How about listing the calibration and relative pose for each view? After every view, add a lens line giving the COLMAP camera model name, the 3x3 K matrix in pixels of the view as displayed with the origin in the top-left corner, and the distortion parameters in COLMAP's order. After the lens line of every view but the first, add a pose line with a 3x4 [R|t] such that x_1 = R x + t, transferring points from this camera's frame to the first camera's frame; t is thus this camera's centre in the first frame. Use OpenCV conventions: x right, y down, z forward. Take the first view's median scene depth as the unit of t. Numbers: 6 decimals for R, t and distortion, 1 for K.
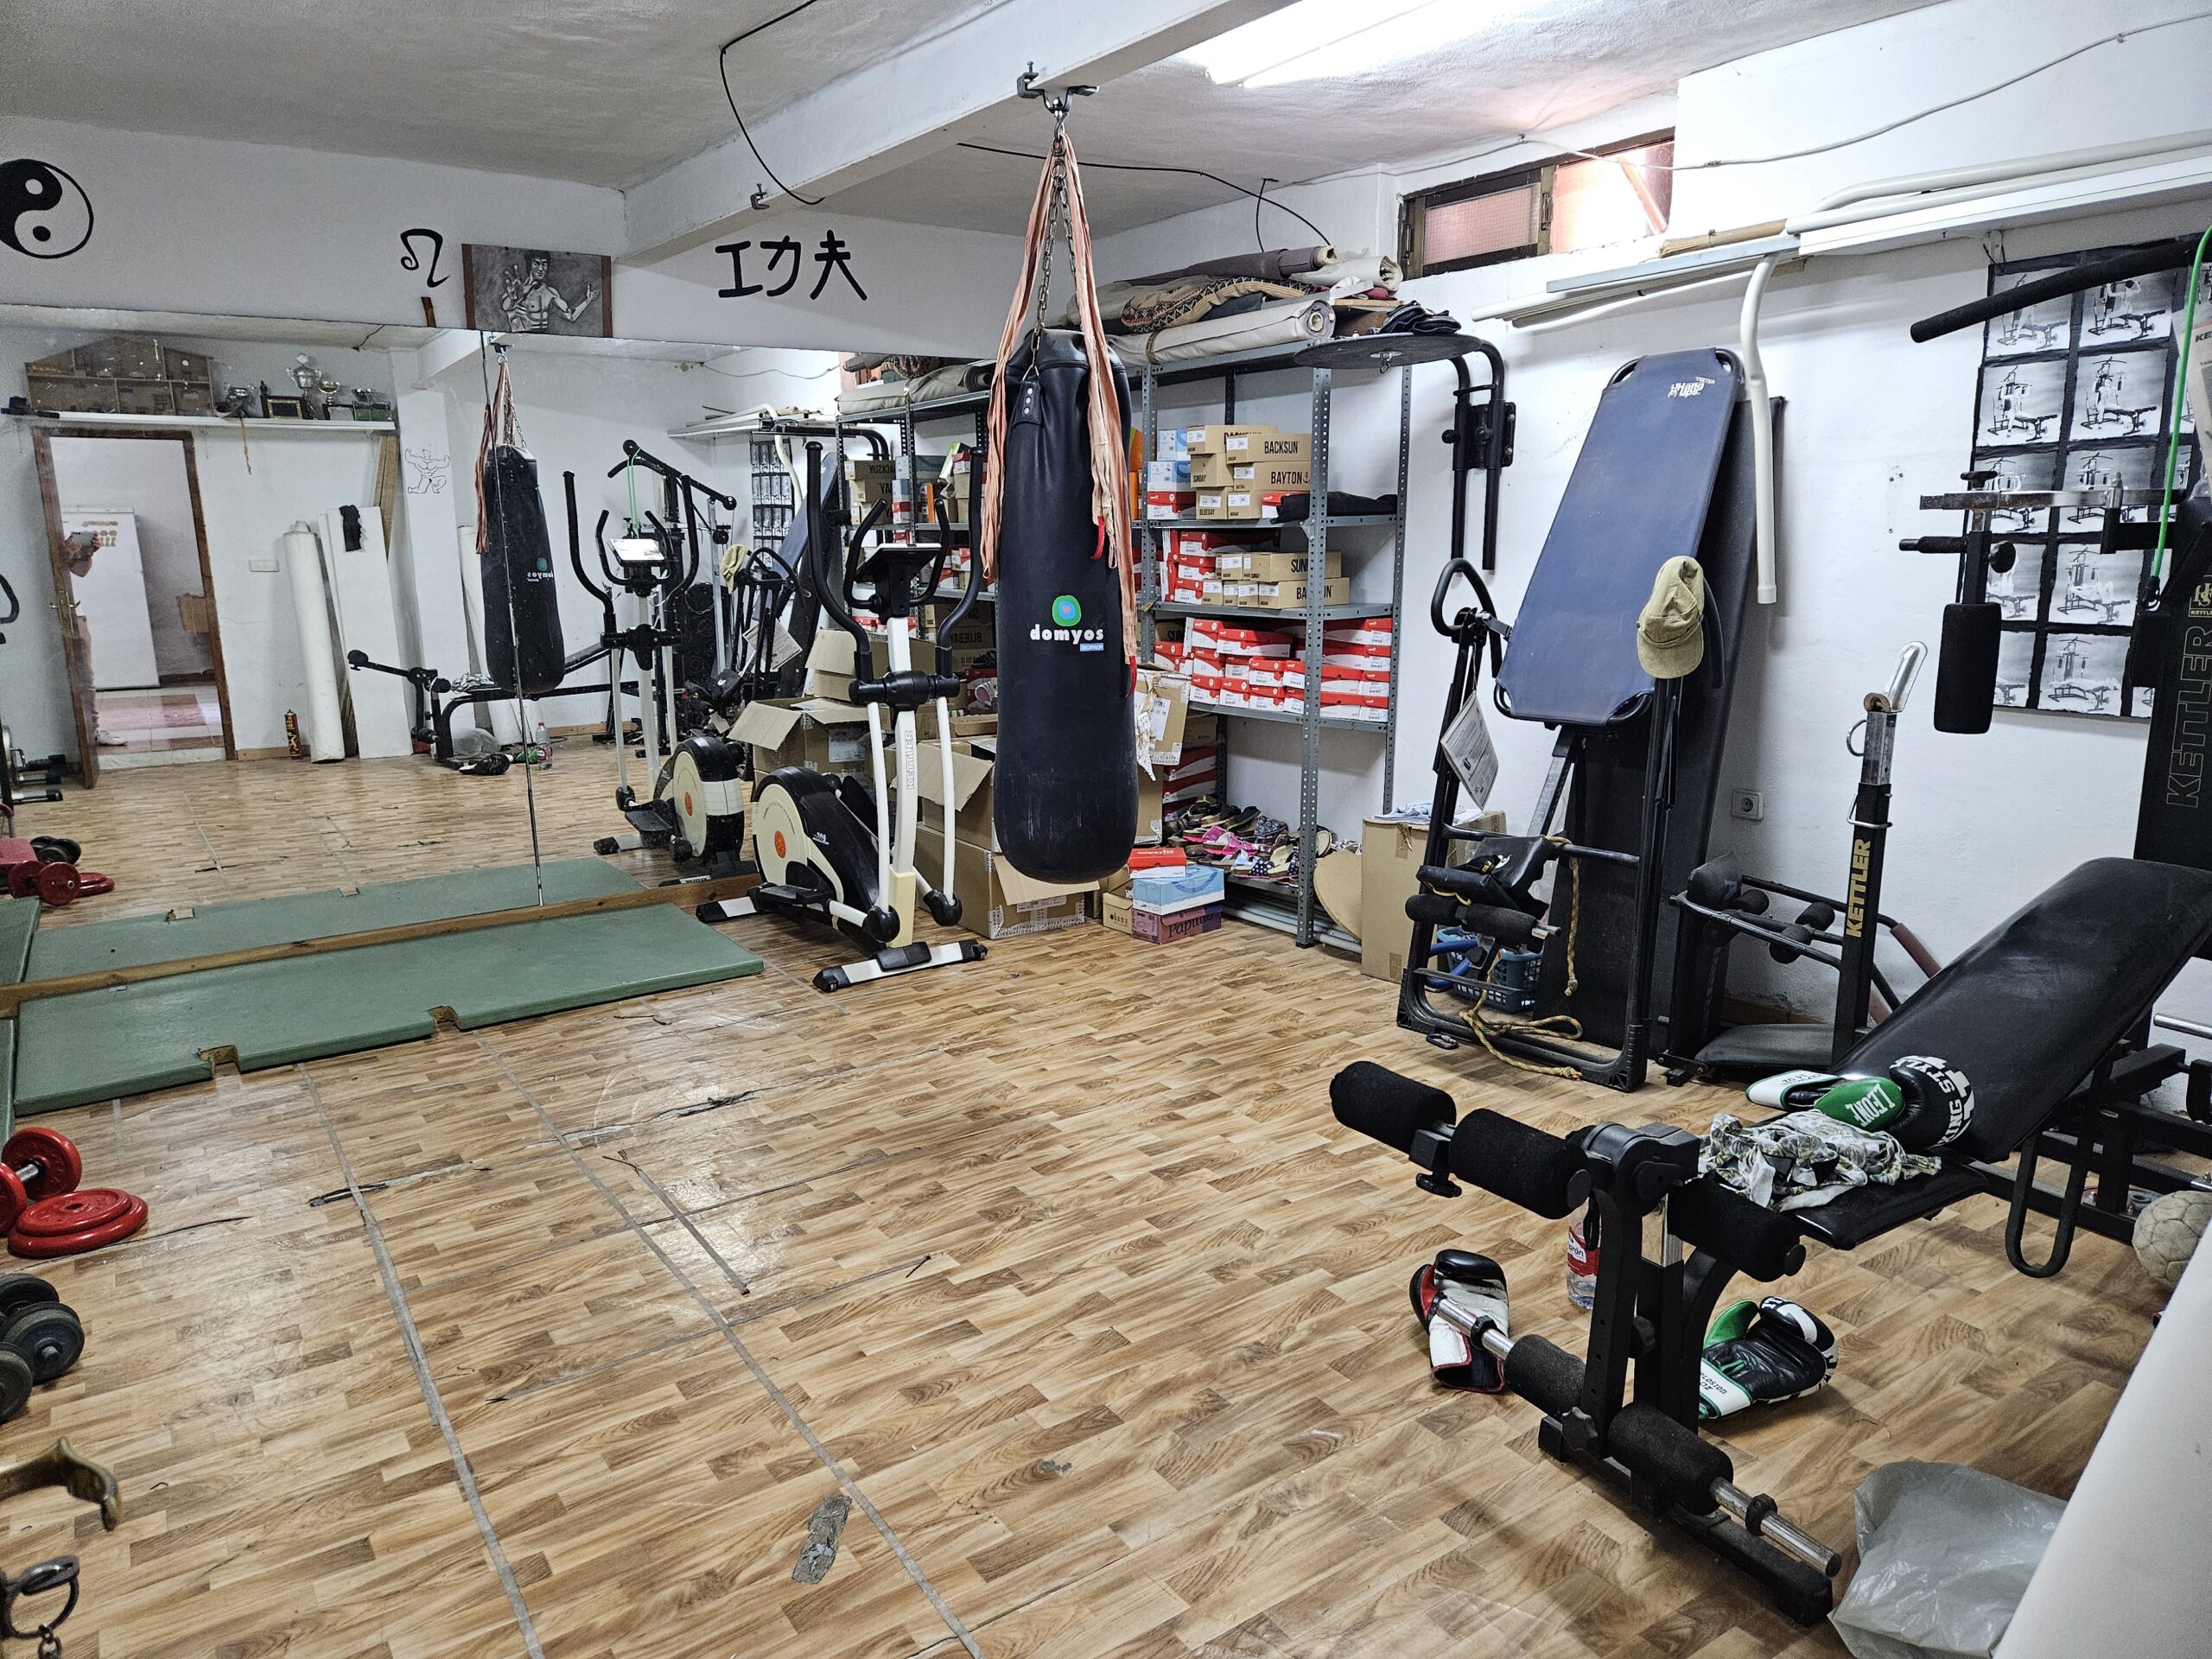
lens RADIAL K [[1475.4, 0, 1089.7], [0, 1475.4, 838.7], [0, 0, 1]] dist [0.062911, -0.048029]
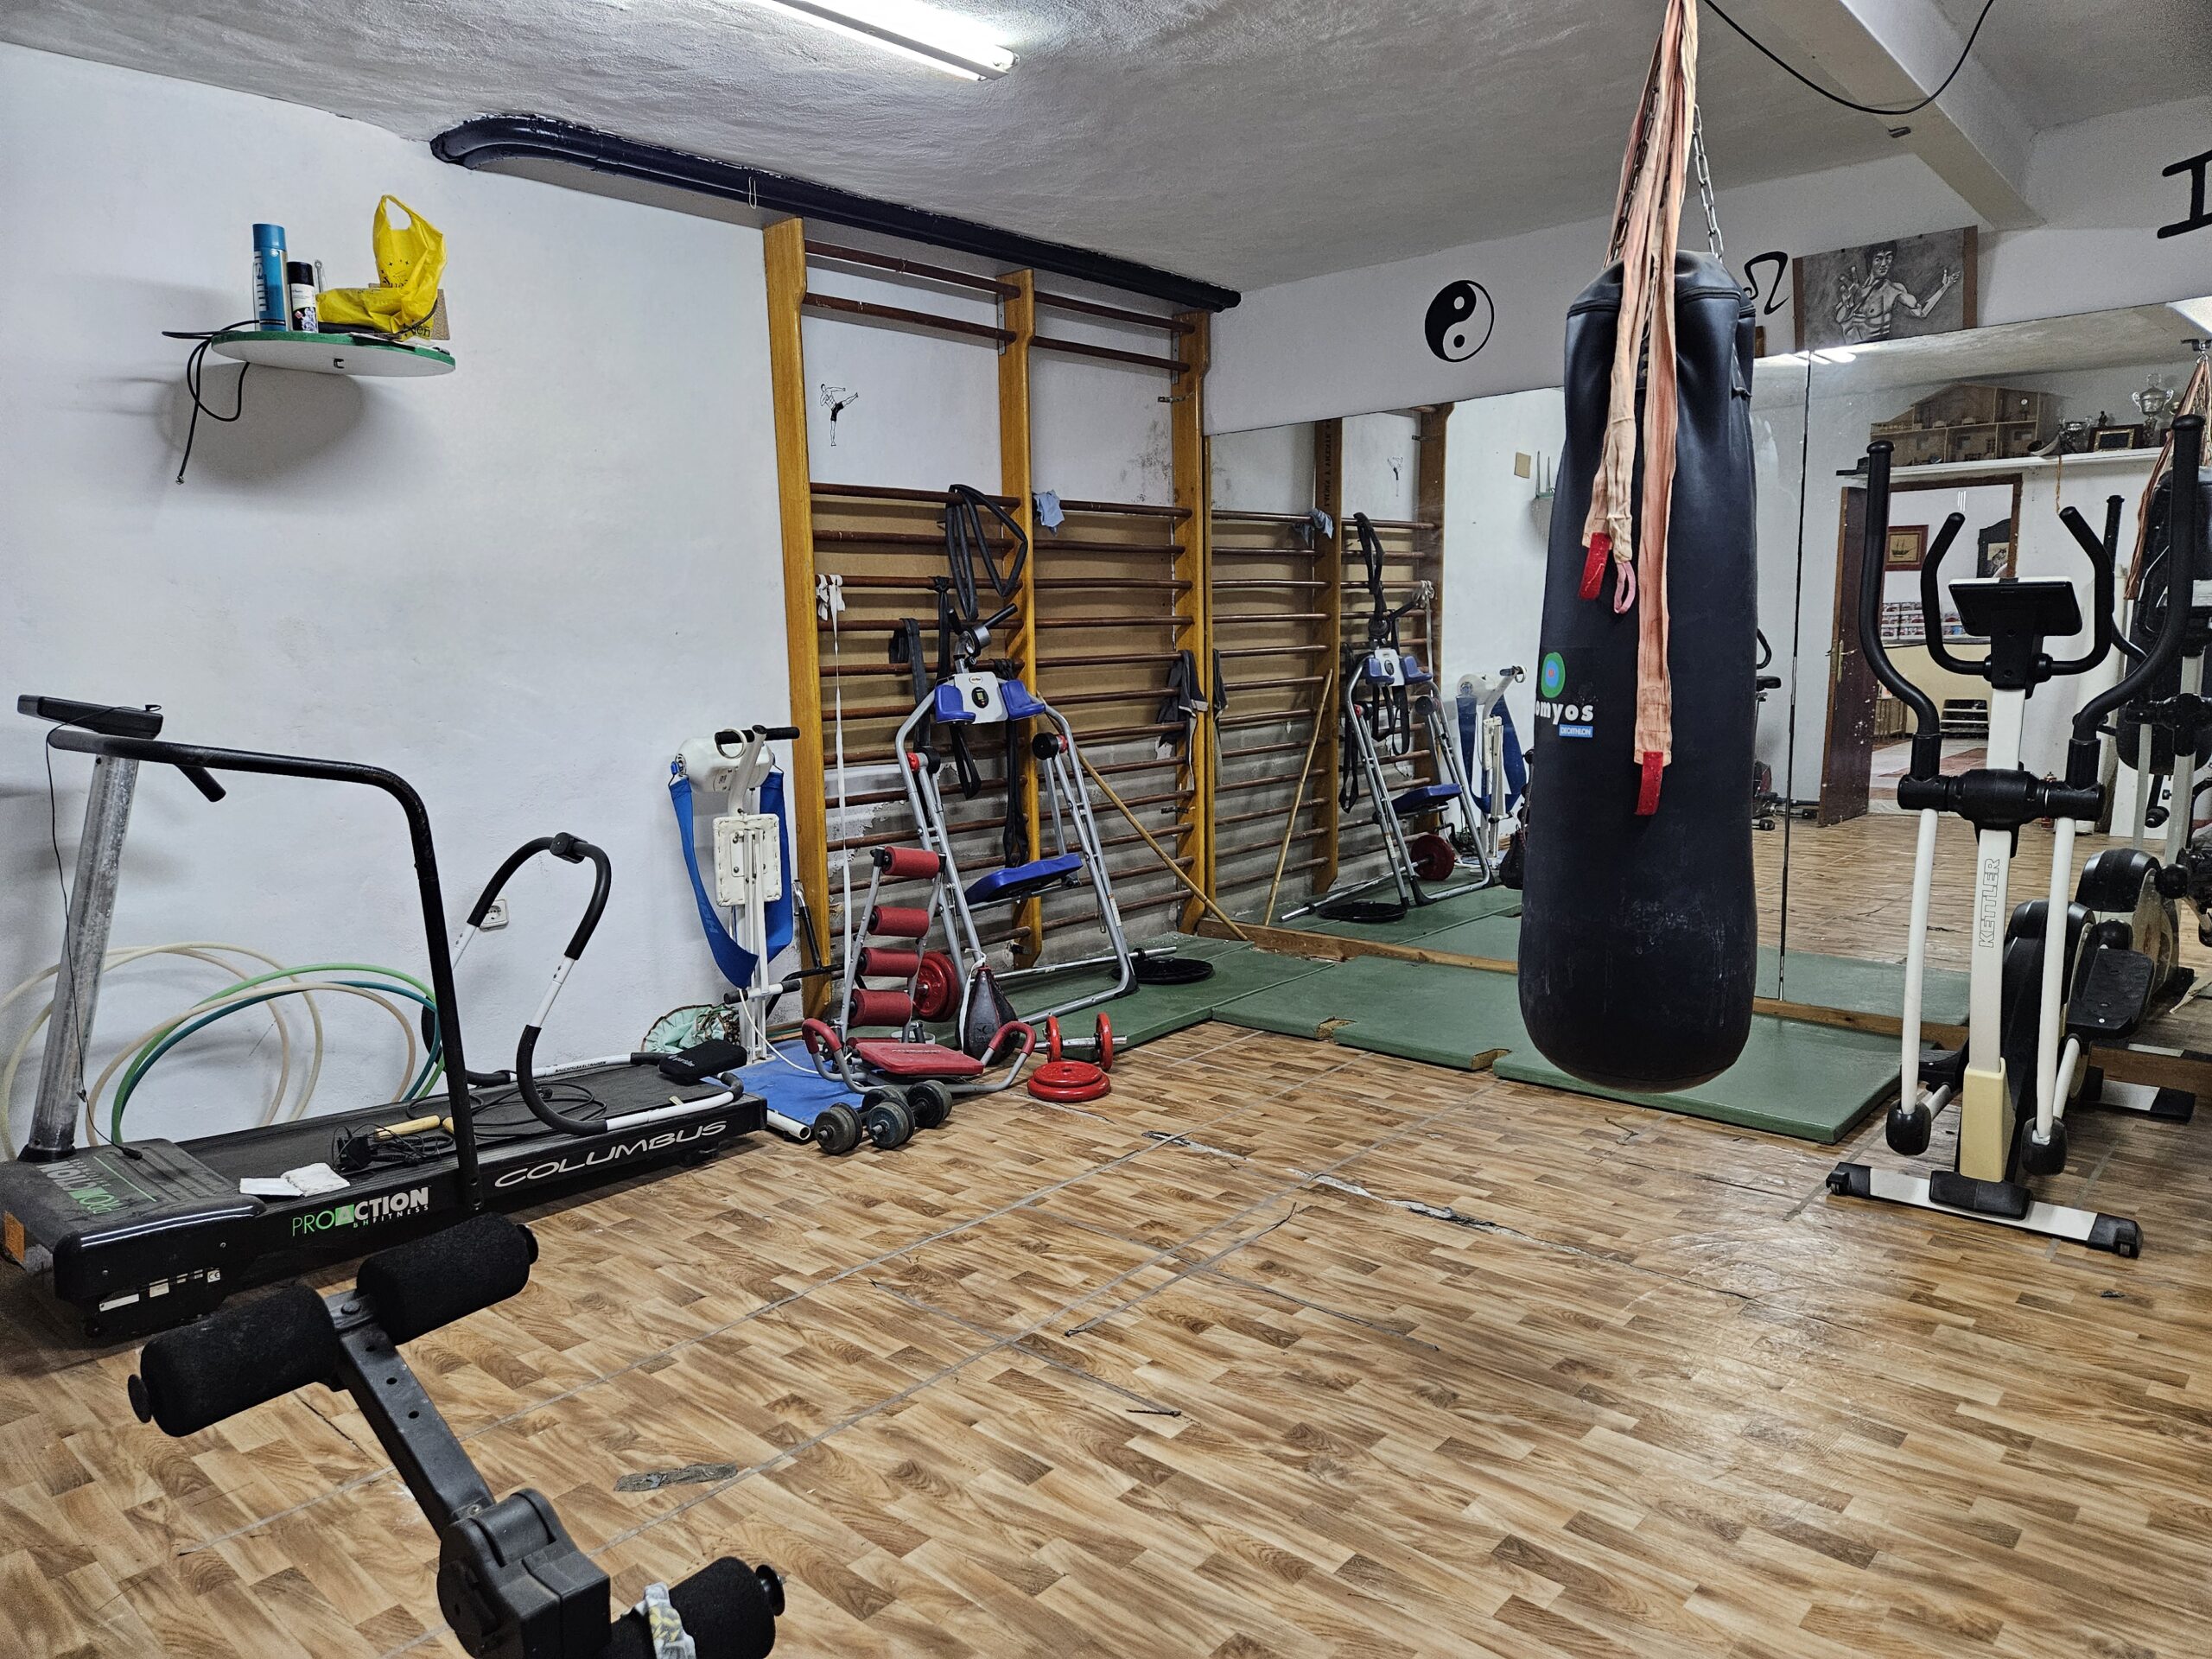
lens RADIAL K [[1475.4, 0, 1087.8], [0, 1475.4, 818.2], [0, 0, 1]] dist [0.062911, -0.048029]
pose [[0.244465, 0.139912, -0.959511, 0.476652], [-0.183086, 0.978397, 0.096019, -0.091924], [0.952217, 0.152200, 0.264800, 0.492782]]
